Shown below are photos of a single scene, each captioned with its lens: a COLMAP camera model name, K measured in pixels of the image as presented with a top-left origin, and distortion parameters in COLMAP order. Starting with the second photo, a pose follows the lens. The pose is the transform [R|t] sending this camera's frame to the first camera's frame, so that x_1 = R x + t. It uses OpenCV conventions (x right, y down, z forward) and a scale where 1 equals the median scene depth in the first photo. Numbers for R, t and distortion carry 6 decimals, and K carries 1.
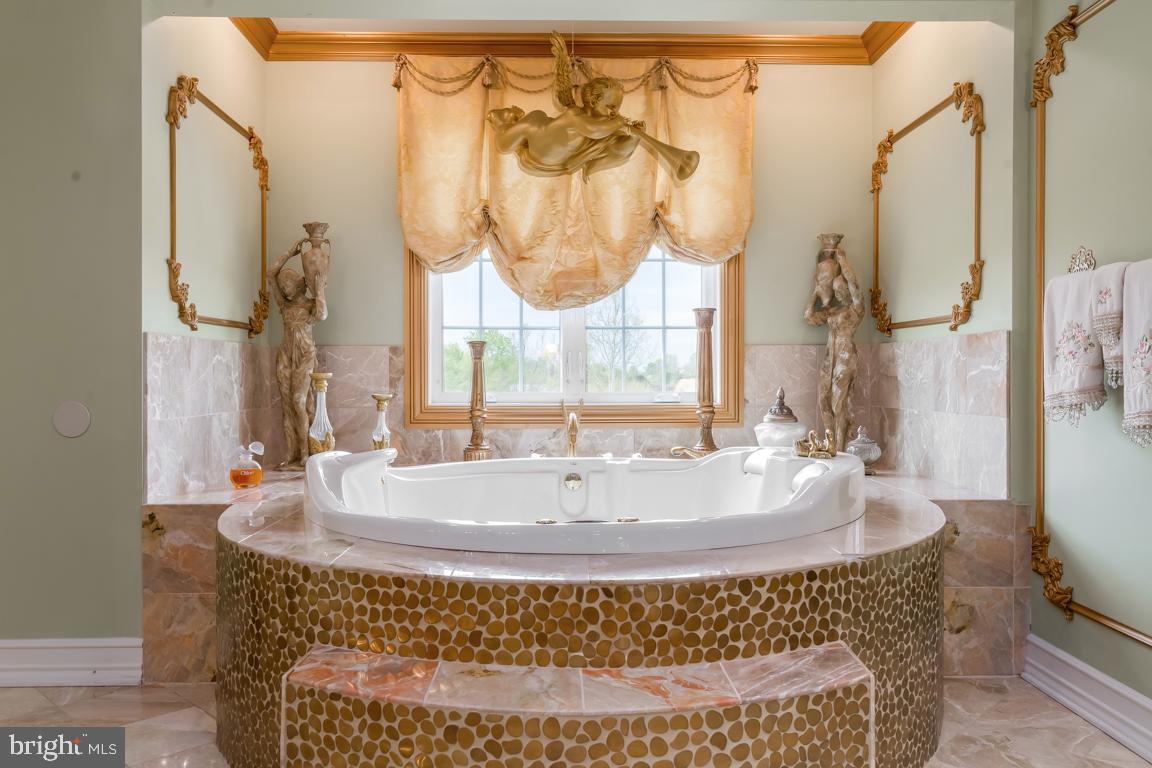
lens RADIAL K [[895.9, 0, 577.5], [0, 895.9, 383.8], [0, 0, 1]] dist [0.036667, -0.001911]
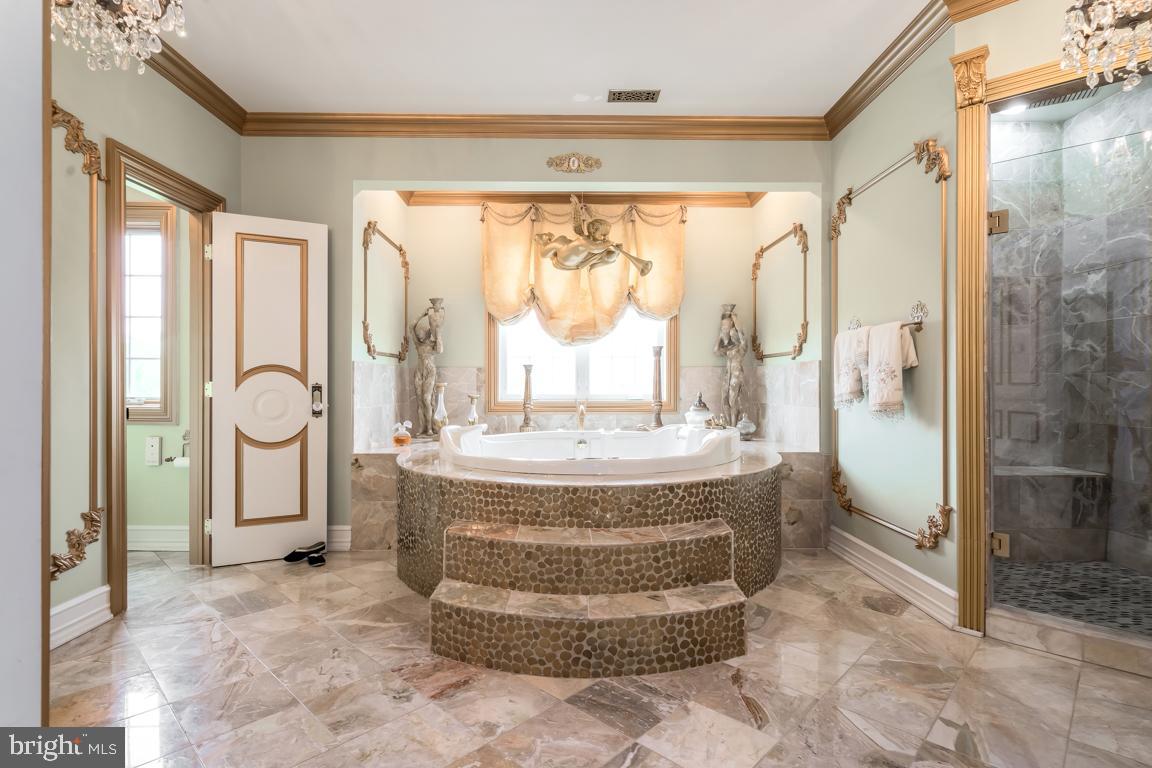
lens RADIAL K [[573.8, 0, 573.8], [0, 573.8, 385.5], [0, 0, 1]] dist [-0.000303, 0.000639]
pose [[0.999927, 0.001098, -0.011999, -0.009826], [-0.001184, 0.999974, -0.007092, 0.001476], [0.011991, 0.007105, 0.999903, -0.170523]]
